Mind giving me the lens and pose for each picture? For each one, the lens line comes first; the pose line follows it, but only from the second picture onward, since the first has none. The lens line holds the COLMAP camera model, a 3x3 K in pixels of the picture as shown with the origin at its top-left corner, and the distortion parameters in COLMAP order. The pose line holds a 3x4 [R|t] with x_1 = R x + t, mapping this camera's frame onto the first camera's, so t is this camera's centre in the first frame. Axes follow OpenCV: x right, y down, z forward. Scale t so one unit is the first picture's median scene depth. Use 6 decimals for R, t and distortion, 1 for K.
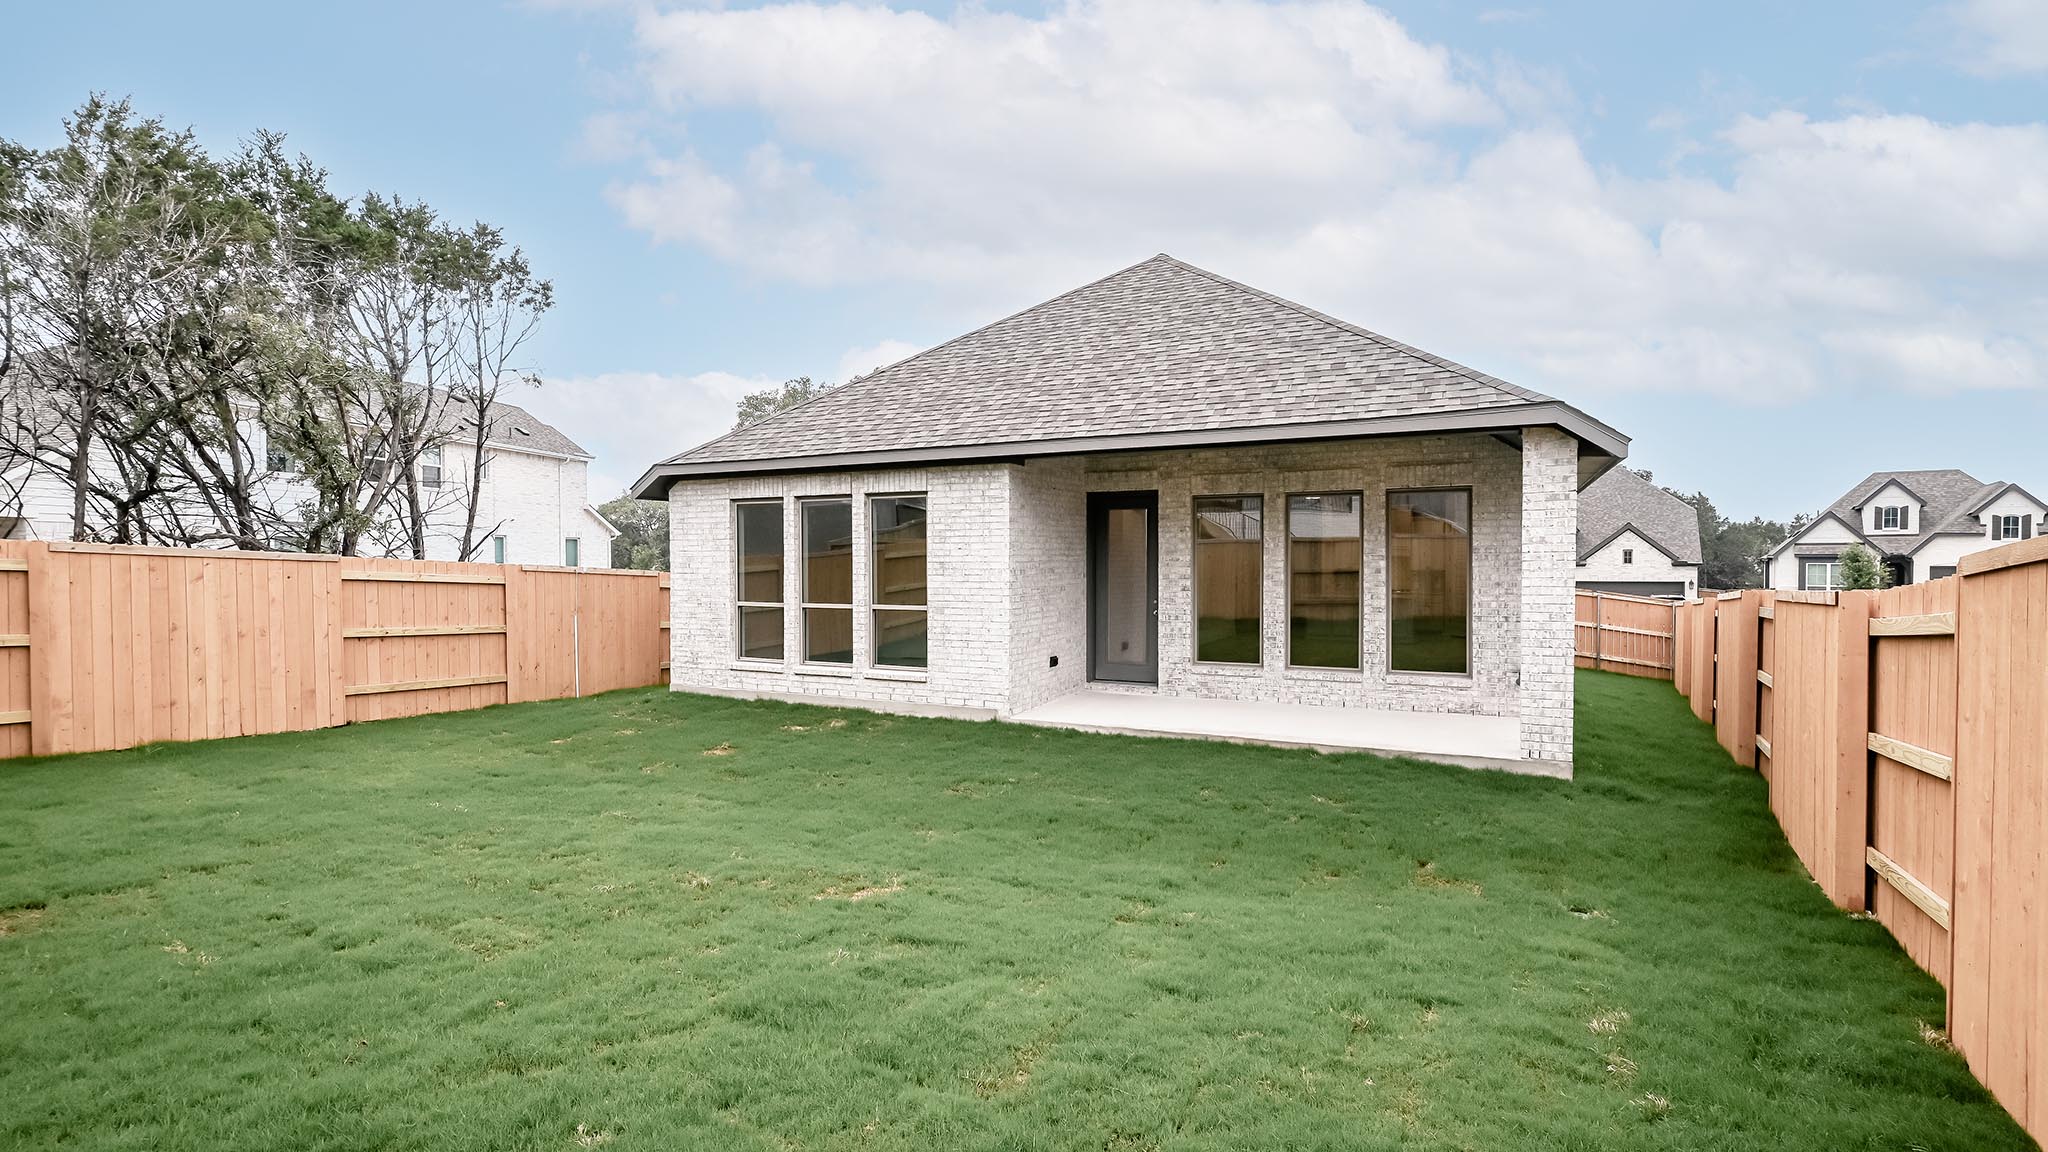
lens RADIAL K [[943.5, 0, 1024.0], [0, 943.5, 576.0], [0, 0, 1]] dist [-0.000353, -0.000037]
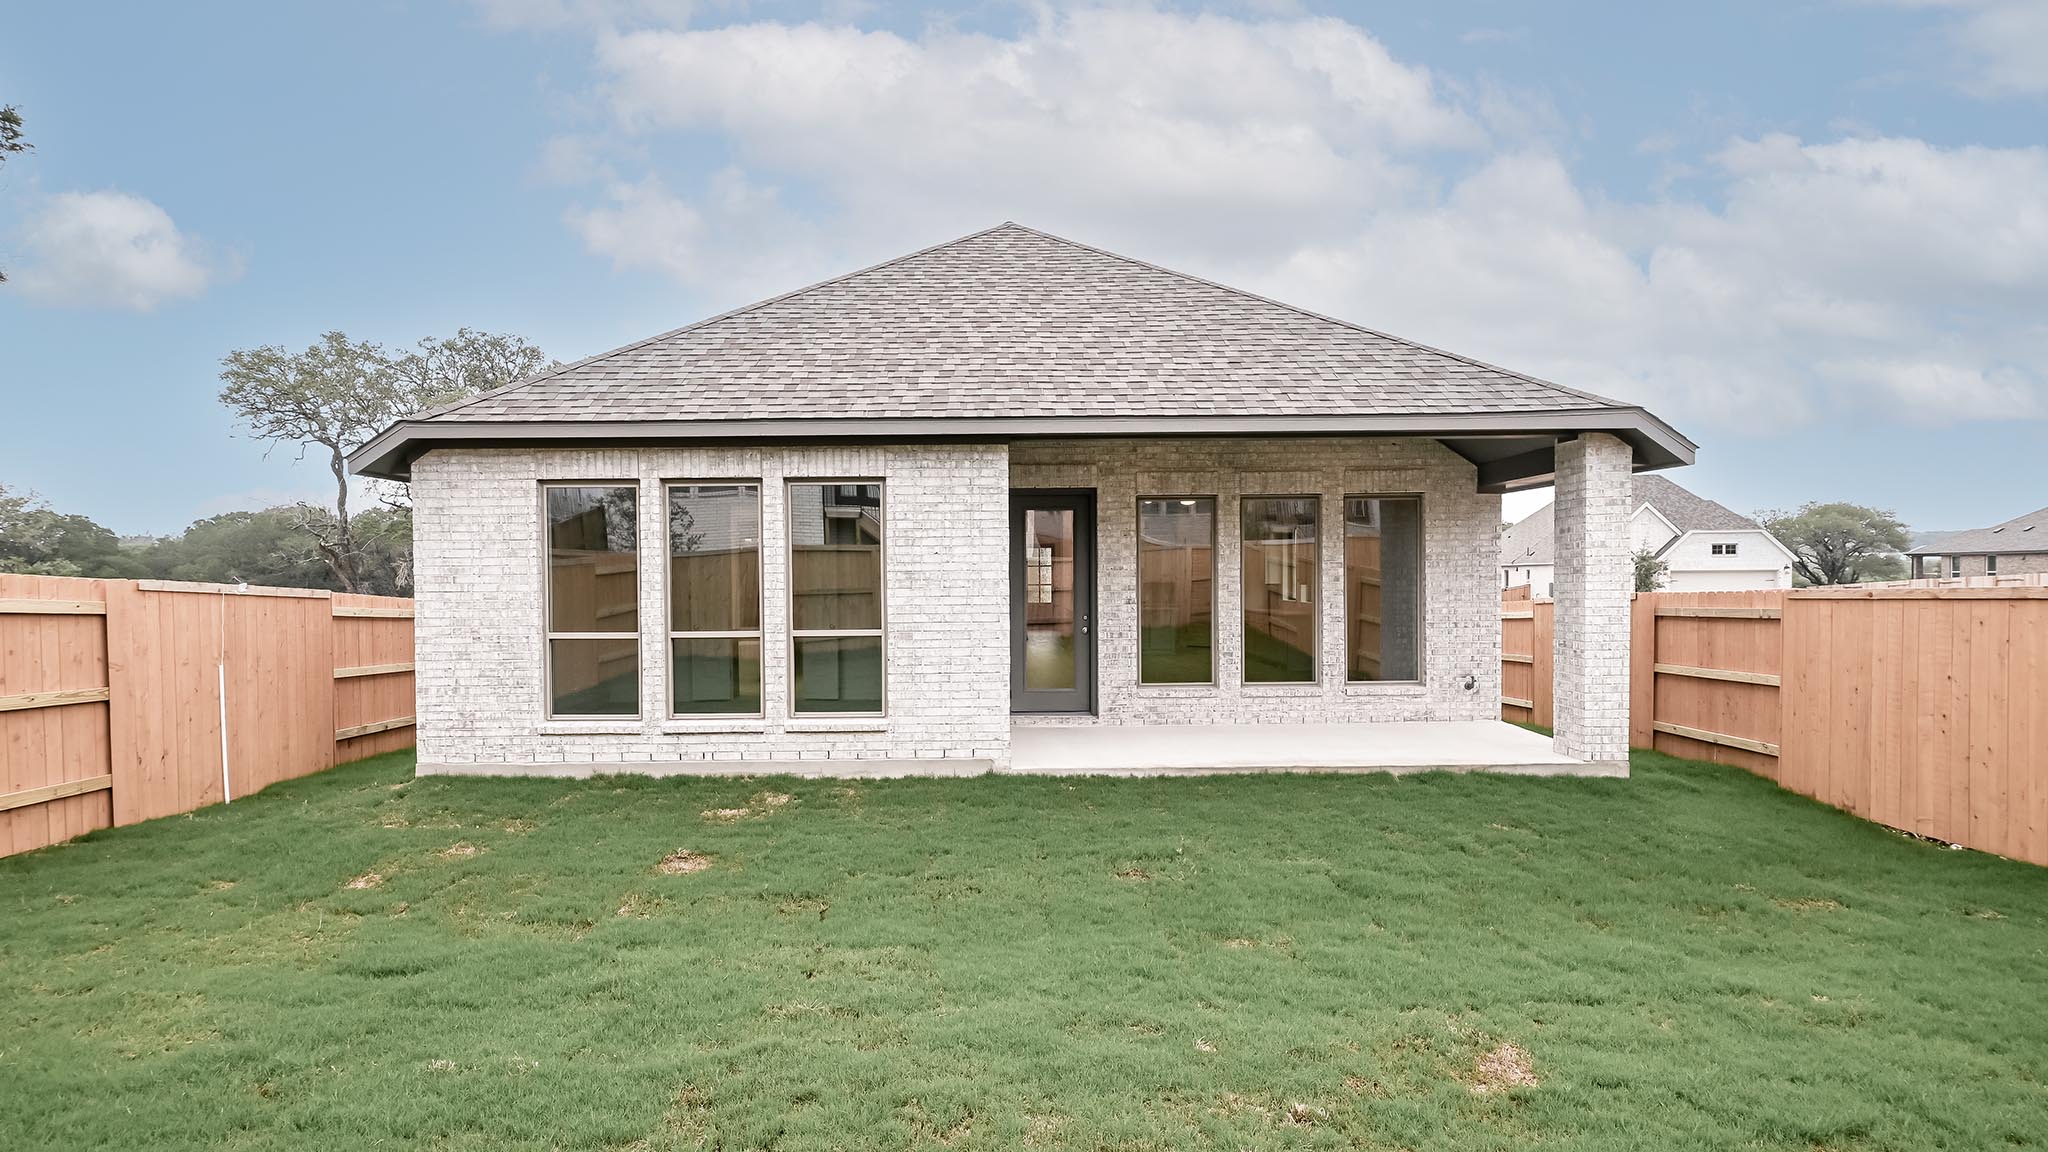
lens RADIAL K [[980.5, 0, 1023.8], [0, 980.5, 589.9], [0, 0, 1]] dist [0.001445, -0.000045]
pose [[0.891558, -0.011878, 0.452751, -0.342574], [0.014134, 0.999899, -0.001601, 0.002757], [-0.452686, 0.007827, 0.891636, 0.243006]]
